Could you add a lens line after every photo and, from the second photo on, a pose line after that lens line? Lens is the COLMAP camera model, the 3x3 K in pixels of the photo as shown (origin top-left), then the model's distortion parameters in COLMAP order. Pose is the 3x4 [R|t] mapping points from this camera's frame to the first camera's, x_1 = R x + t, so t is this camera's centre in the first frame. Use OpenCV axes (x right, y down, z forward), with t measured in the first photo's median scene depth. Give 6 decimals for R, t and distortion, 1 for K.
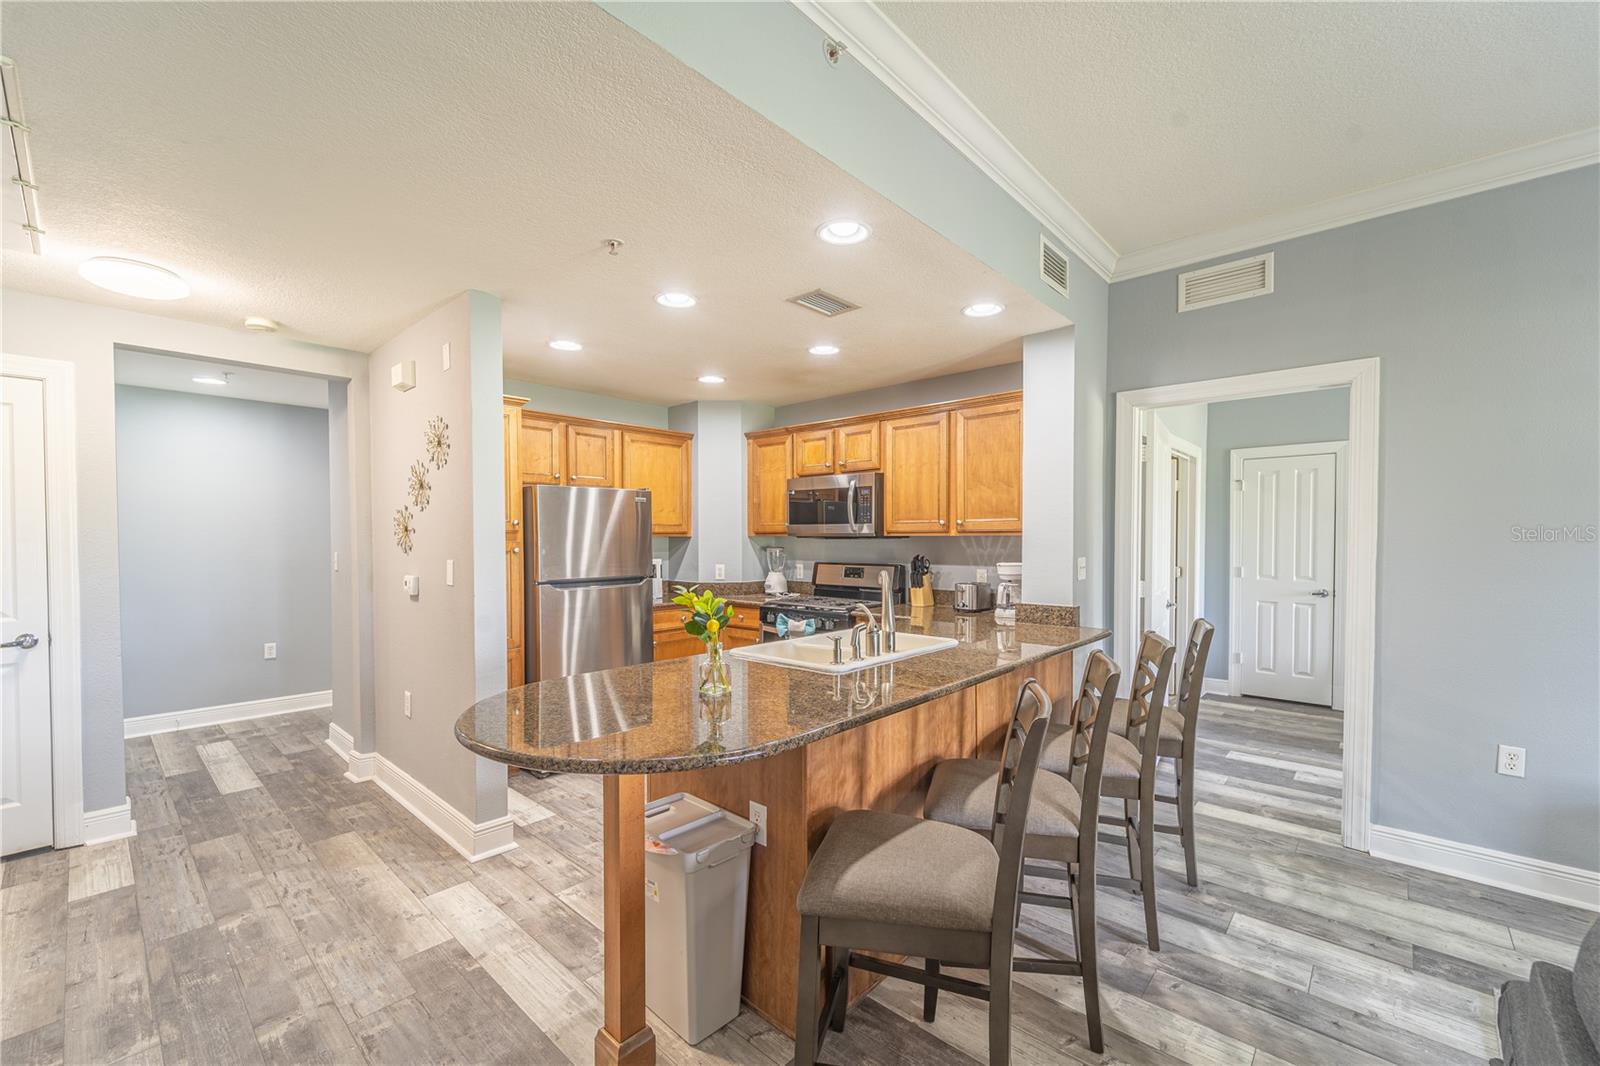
lens RADIAL K [[652.2, 0, 798.3], [0, 652.2, 551.4], [0, 0, 1]] dist [0.006334, -0.003354]
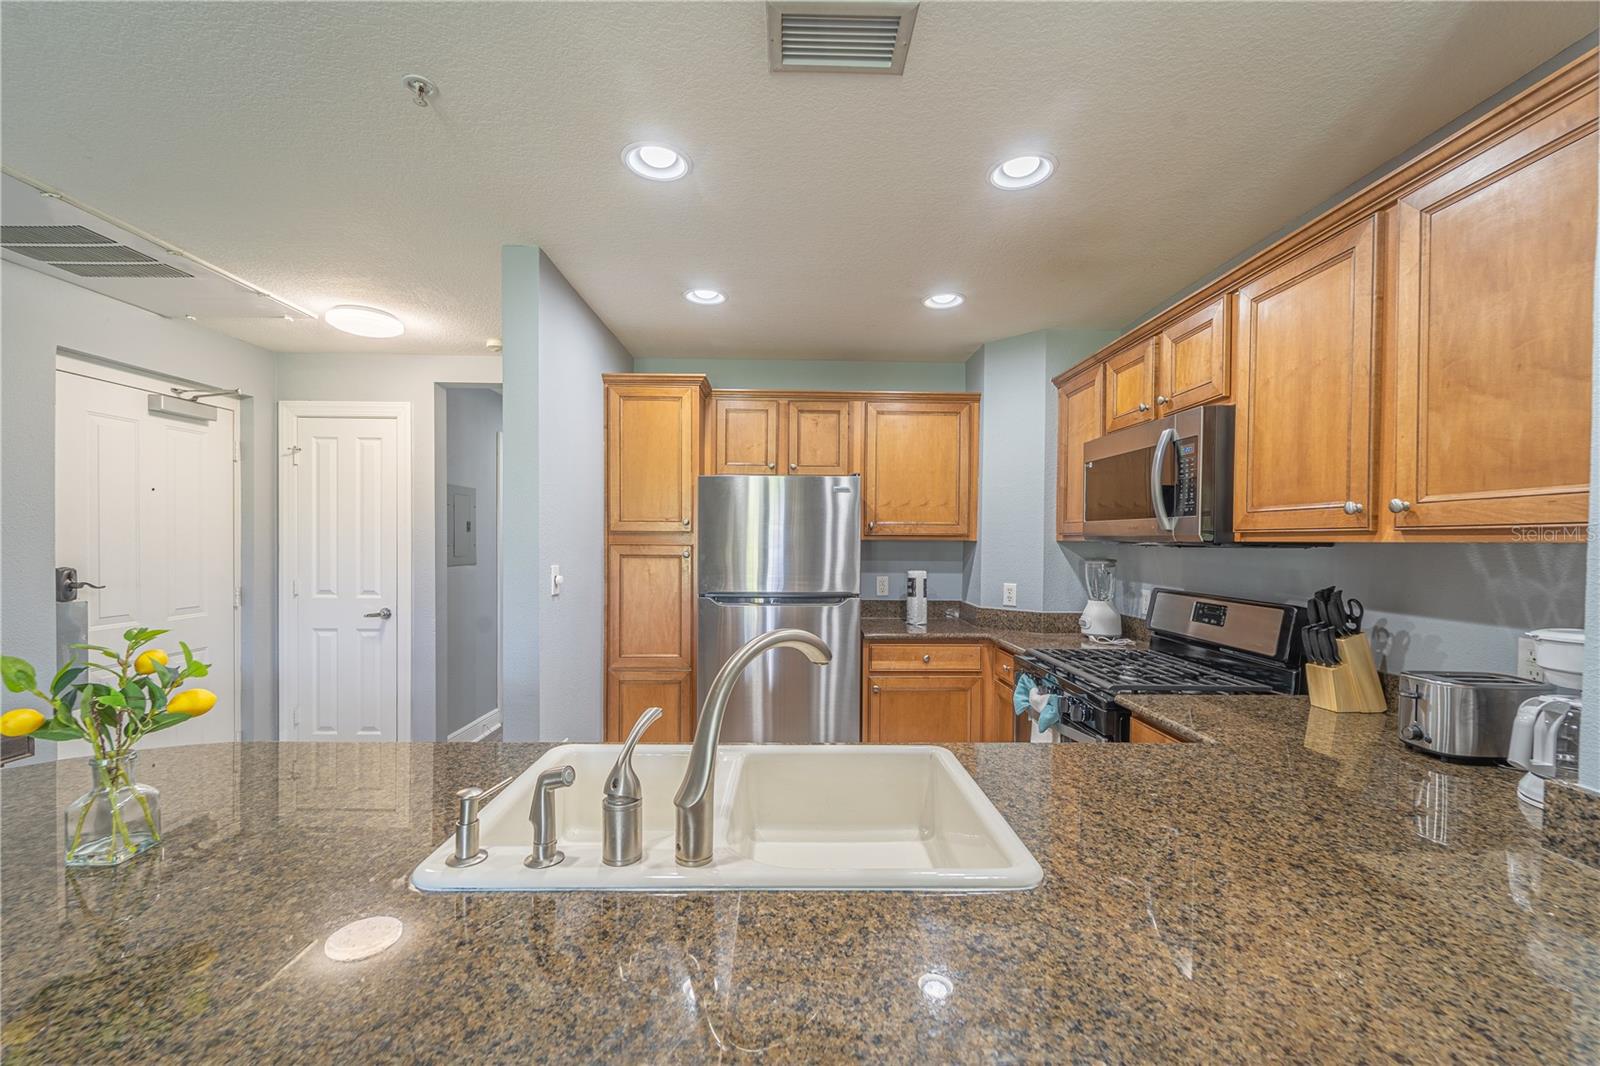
lens RADIAL K [[652.2, 0, 798.3], [0, 652.2, 551.4], [0, 0, 1]] dist [0.006334, -0.003354]
pose [[0.690043, 0.018924, -0.723521, 0.289148], [-0.024089, 0.999705, 0.003173, -0.012279], [0.723367, 0.015239, 0.690295, 0.524197]]
